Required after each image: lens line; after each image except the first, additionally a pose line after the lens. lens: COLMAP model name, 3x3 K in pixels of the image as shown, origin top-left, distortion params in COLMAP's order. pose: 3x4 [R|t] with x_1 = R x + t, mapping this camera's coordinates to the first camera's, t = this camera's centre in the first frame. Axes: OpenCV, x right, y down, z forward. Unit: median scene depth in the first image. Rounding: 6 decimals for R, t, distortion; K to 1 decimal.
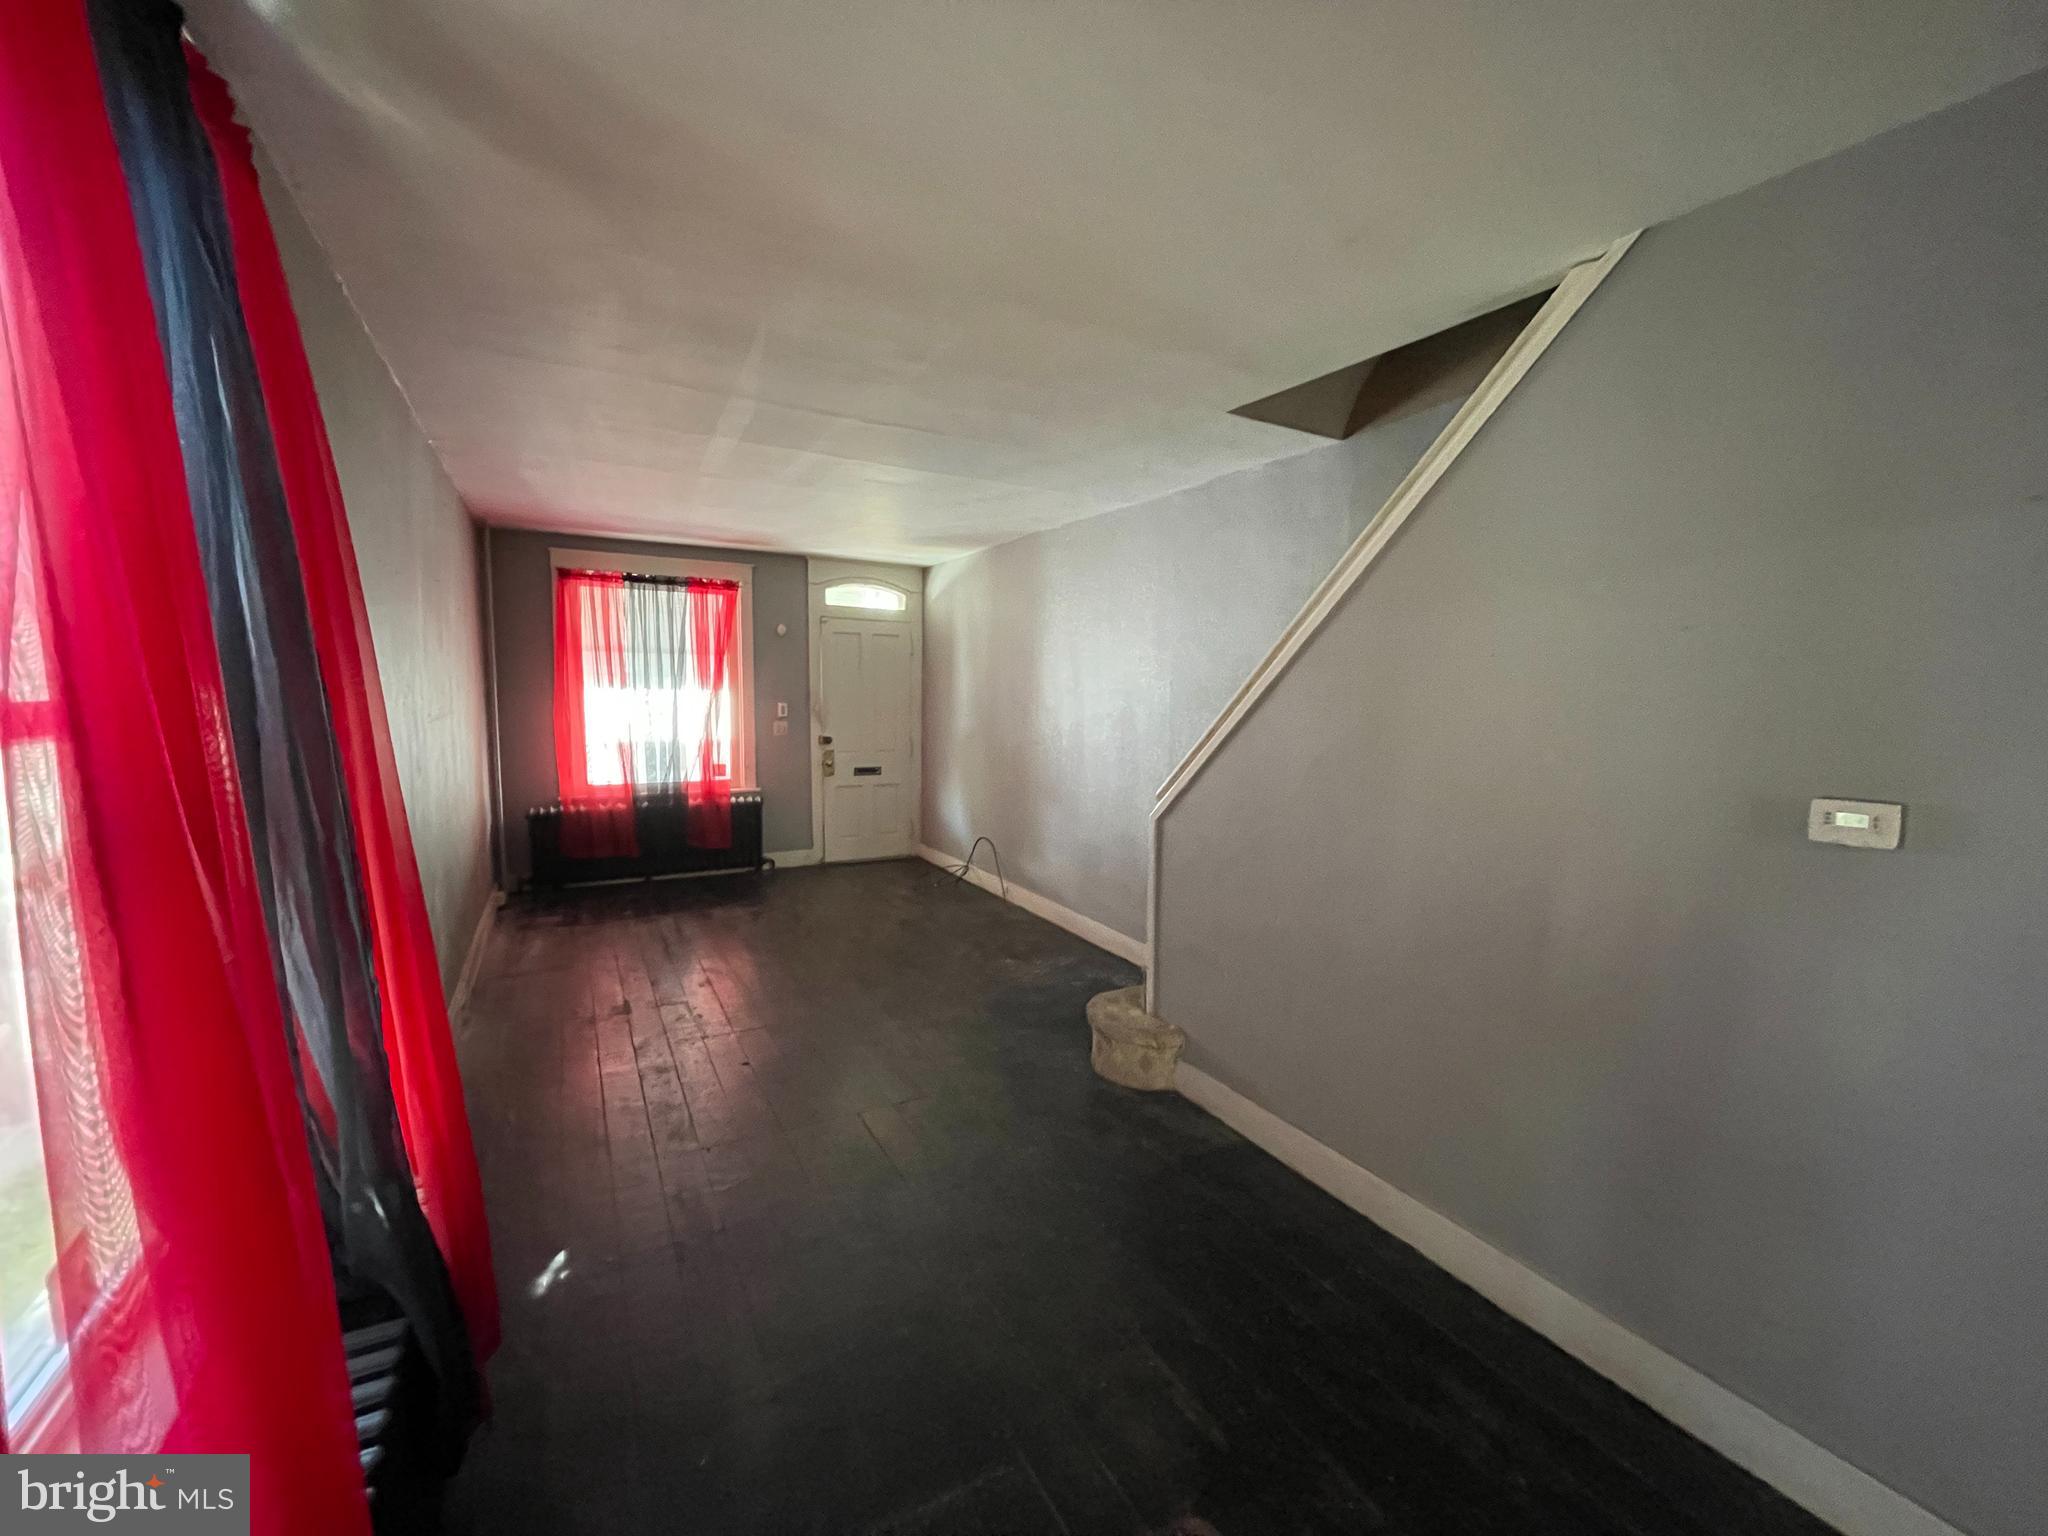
lens RADIAL K [[831.3, 0, 1022.6], [0, 831.3, 775.6], [0, 0, 1]] dist [-0.002147, 0.003292]
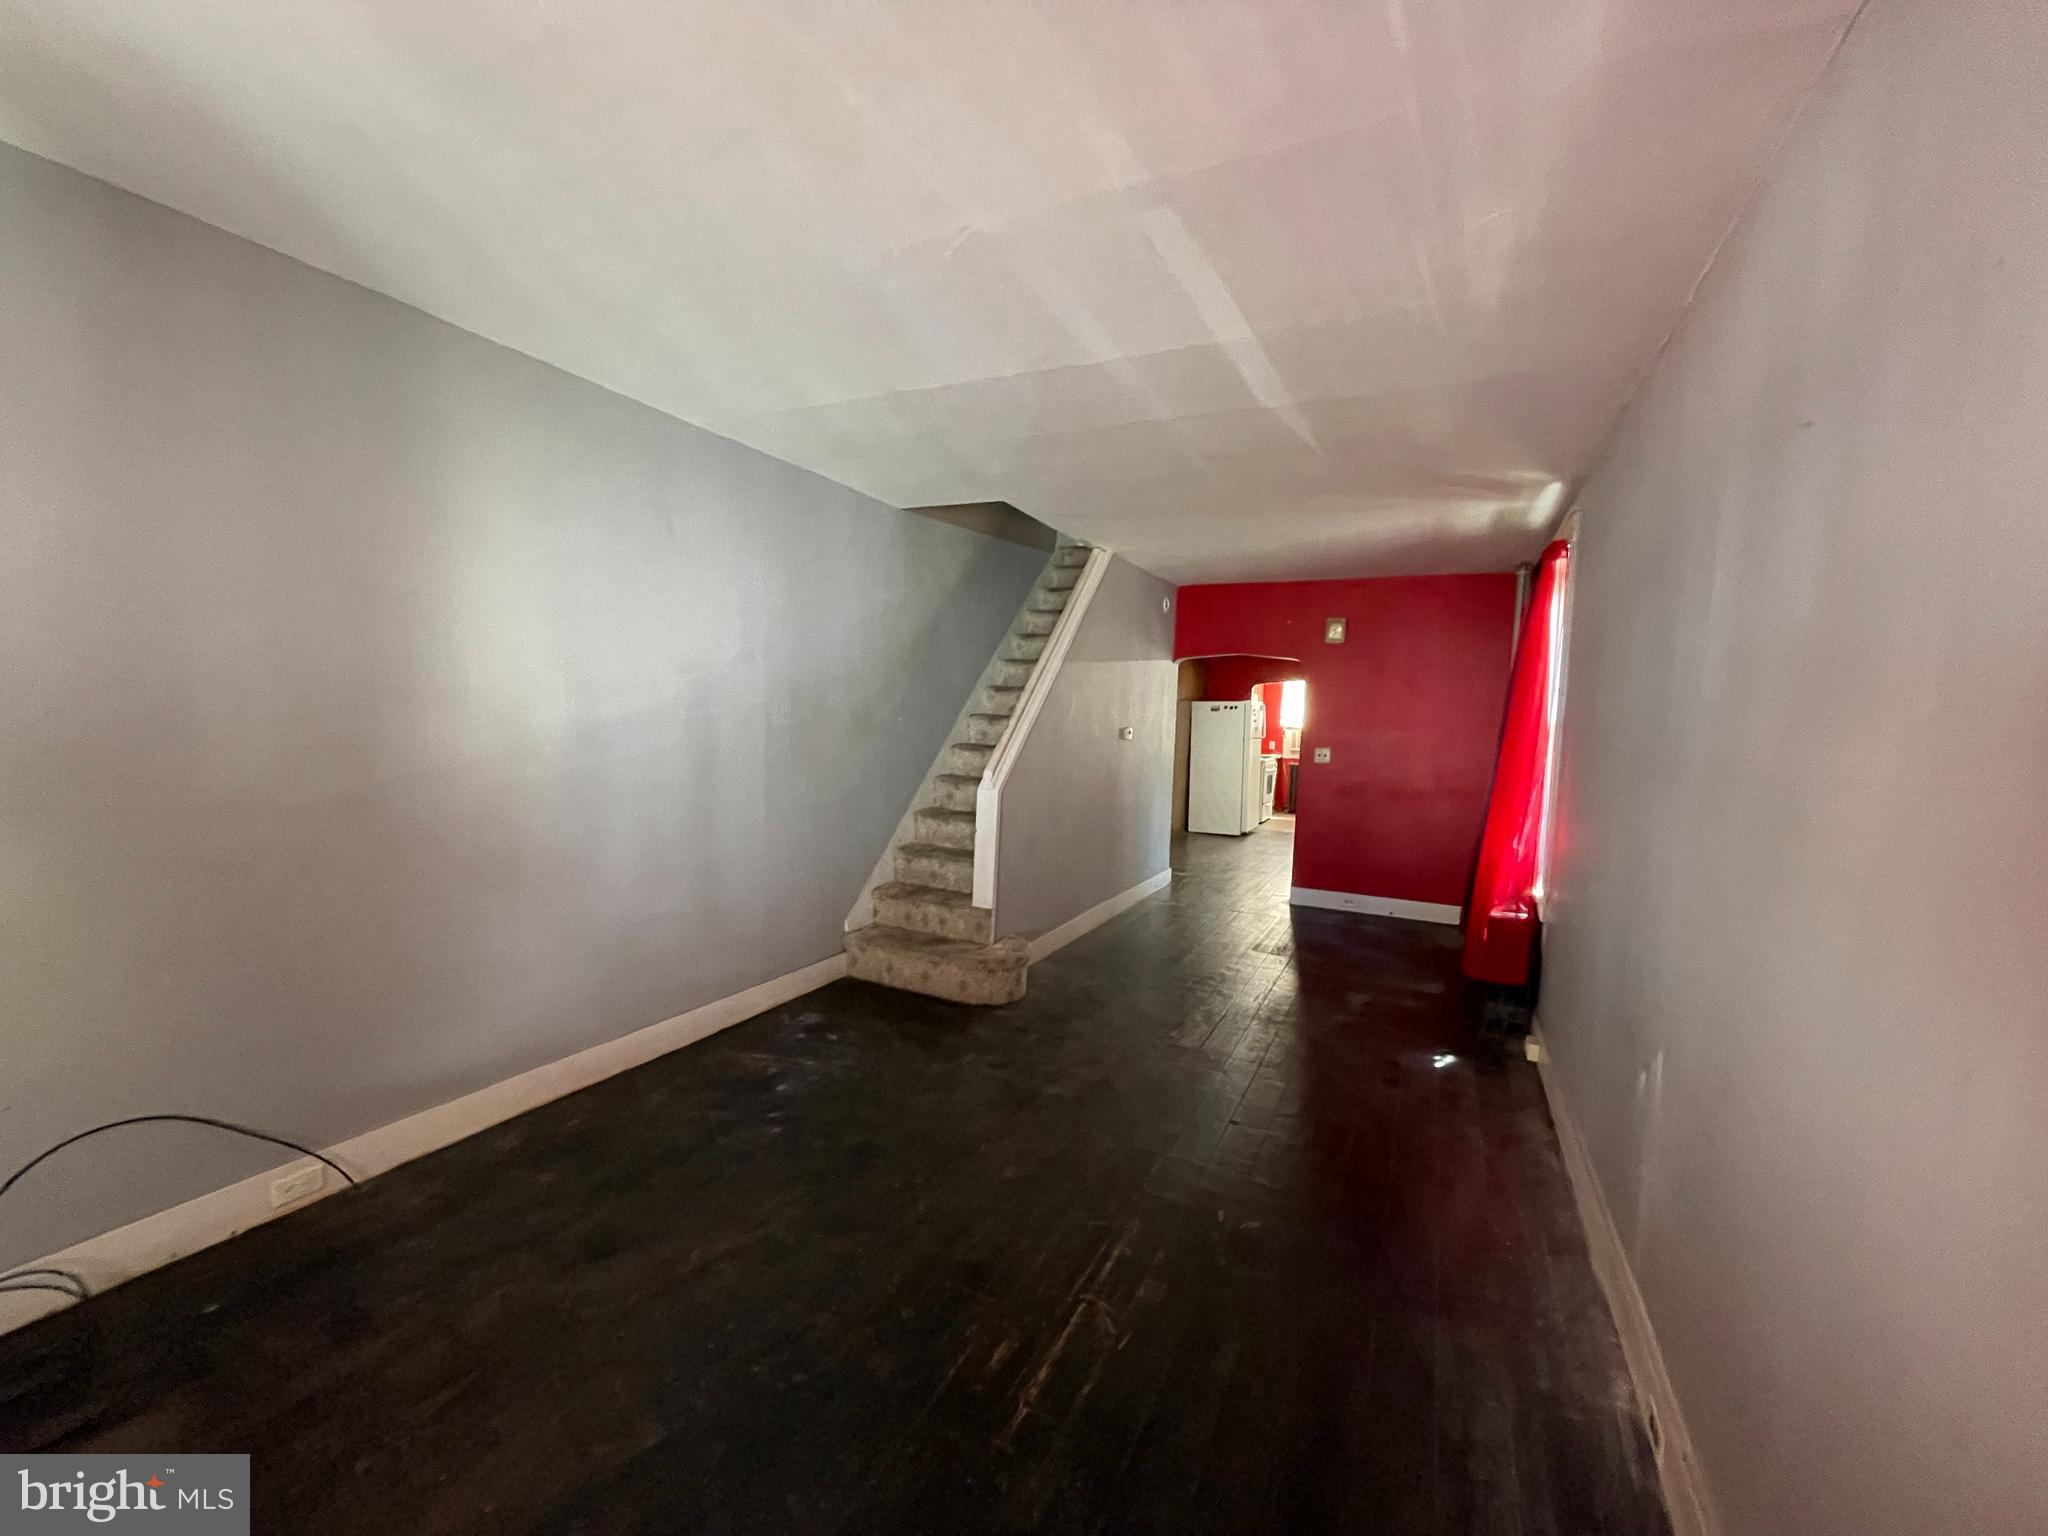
lens RADIAL K [[831.3, 0, 1022.6], [0, 831.3, 775.6], [0, 0, 1]] dist [-0.002147, 0.003292]
pose [[-0.565988, -0.096180, 0.818784, -0.645102], [0.047114, 0.987775, 0.148599, -0.113515], [-0.823066, 0.122681, -0.554537, 1.178278]]
